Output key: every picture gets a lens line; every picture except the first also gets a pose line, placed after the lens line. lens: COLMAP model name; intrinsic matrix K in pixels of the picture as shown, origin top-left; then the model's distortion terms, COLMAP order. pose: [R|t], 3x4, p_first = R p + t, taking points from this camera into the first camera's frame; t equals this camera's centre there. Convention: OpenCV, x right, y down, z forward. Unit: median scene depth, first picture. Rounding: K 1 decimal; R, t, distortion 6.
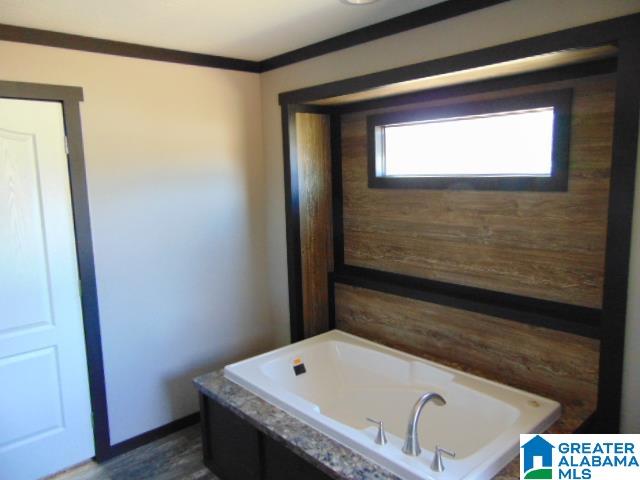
lens RADIAL K [[478.9, 0, 321.6], [0, 478.9, 240.3], [0, 0, 1]] dist [-0.013530, 0.045973]
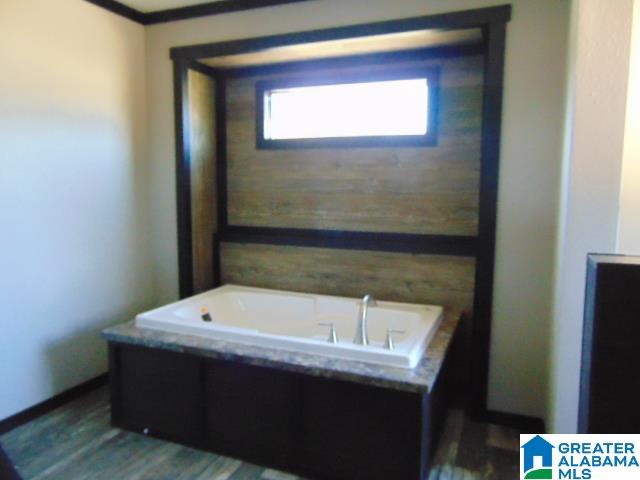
lens RADIAL K [[478.9, 0, 314.6], [0, 478.9, 238.0], [0, 0, 1]] dist [-0.013530, 0.045973]
pose [[0.908195, -0.012969, 0.418345, -0.255137], [0.029709, 0.998996, -0.033528, 0.139768], [-0.417491, 0.042878, 0.907669, -0.015499]]
